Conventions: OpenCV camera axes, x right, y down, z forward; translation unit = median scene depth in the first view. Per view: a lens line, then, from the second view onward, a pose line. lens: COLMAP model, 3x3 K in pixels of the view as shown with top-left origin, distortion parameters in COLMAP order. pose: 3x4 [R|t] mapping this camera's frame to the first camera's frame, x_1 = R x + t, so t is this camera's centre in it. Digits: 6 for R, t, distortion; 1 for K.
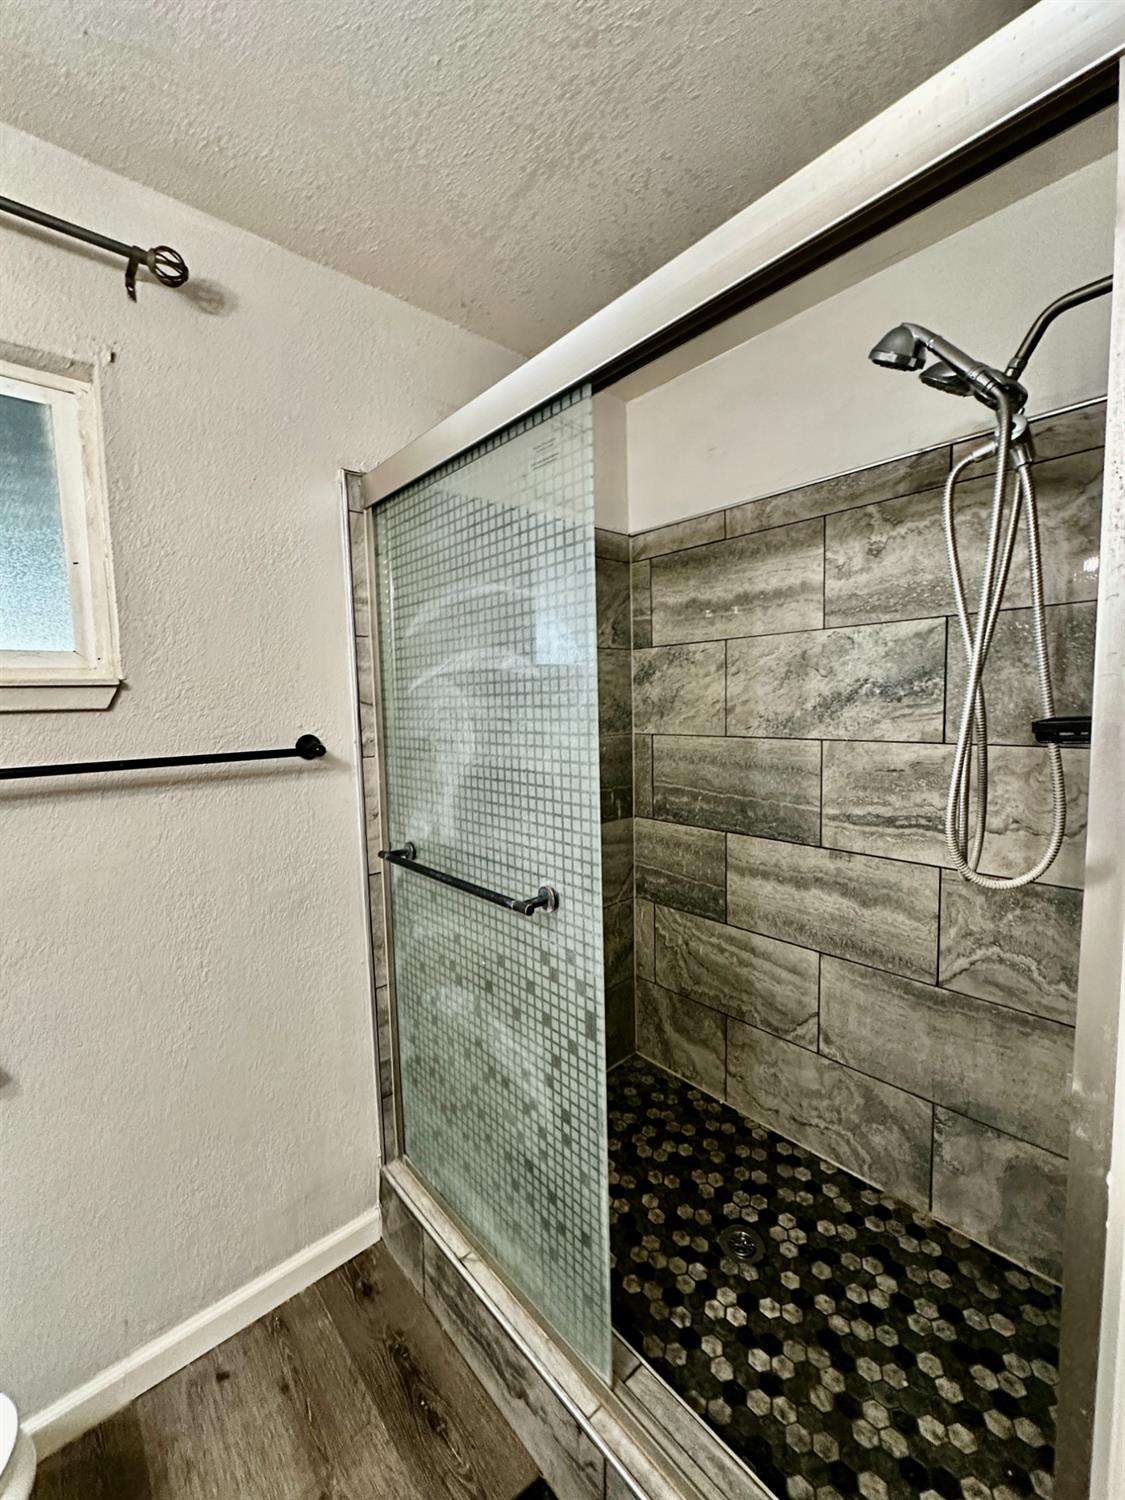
lens RADIAL K [[598.9, 0, 565.0], [0, 598.9, 749.0], [0, 0, 1]] dist [-0.005228, 0.000516]
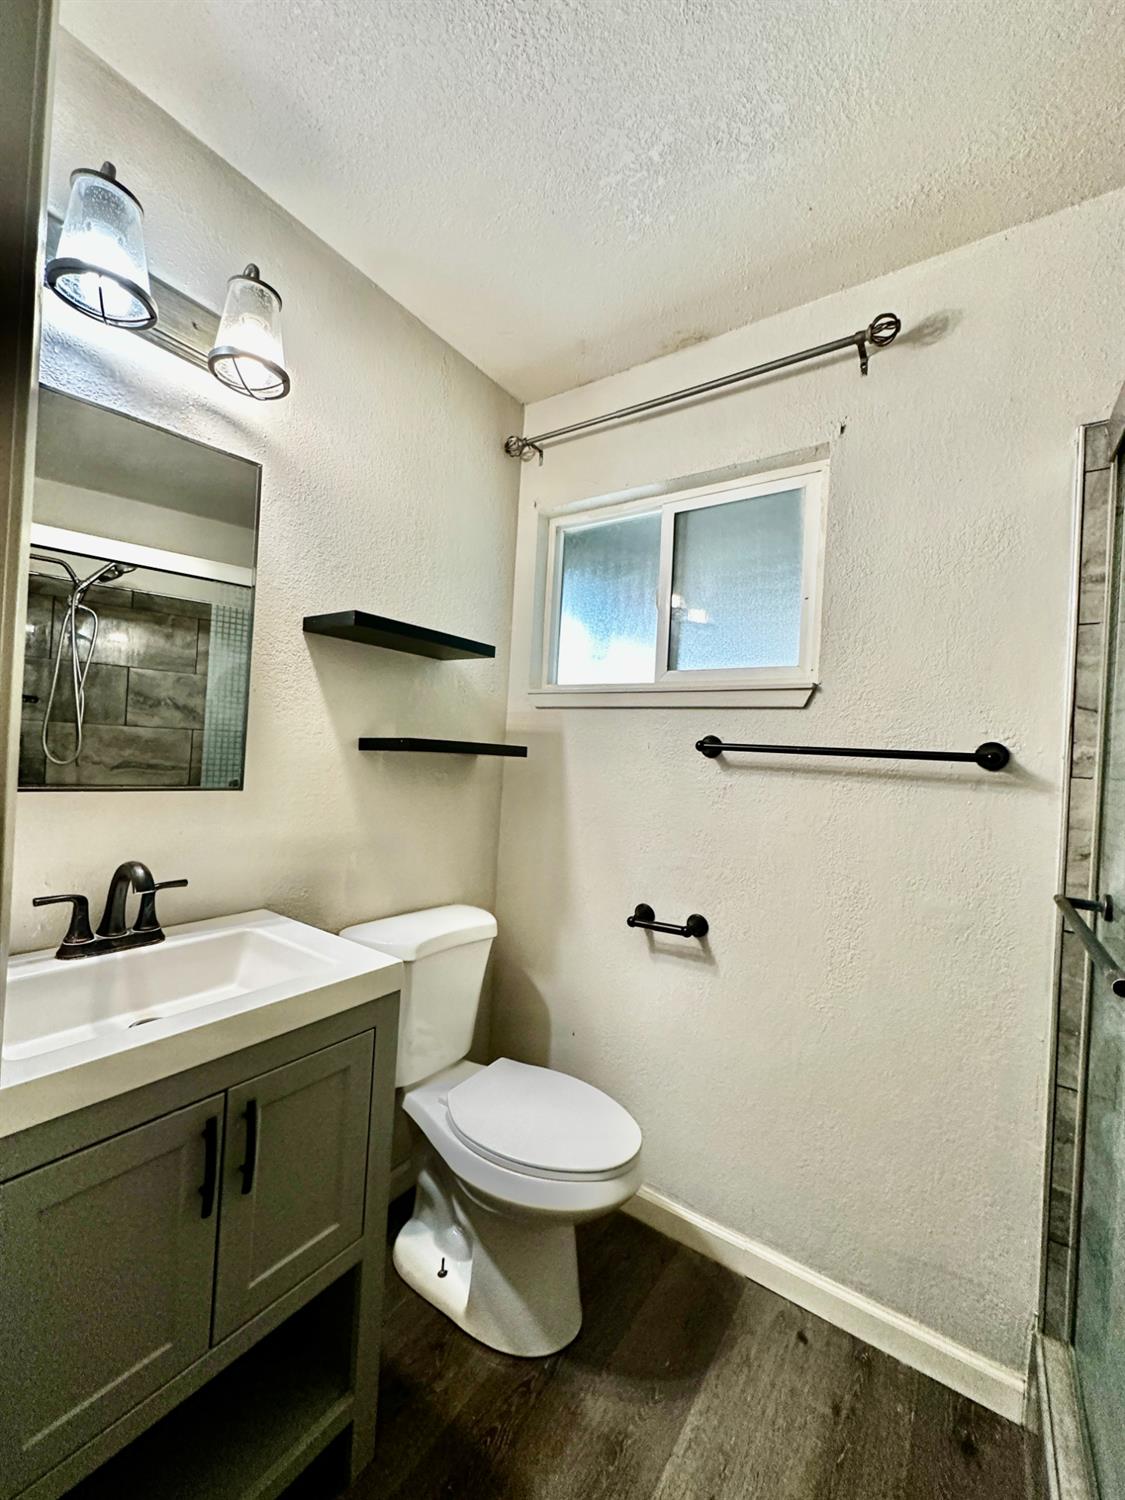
lens RADIAL K [[598.9, 0, 565.1], [0, 598.9, 748.4], [0, 0, 1]] dist [-0.005228, 0.000516]
pose [[0.230502, 0.031198, -0.972572, 0.294488], [-0.138726, 0.990330, -0.001111, 0.076497], [0.963132, 0.135178, 0.232601, 0.195282]]
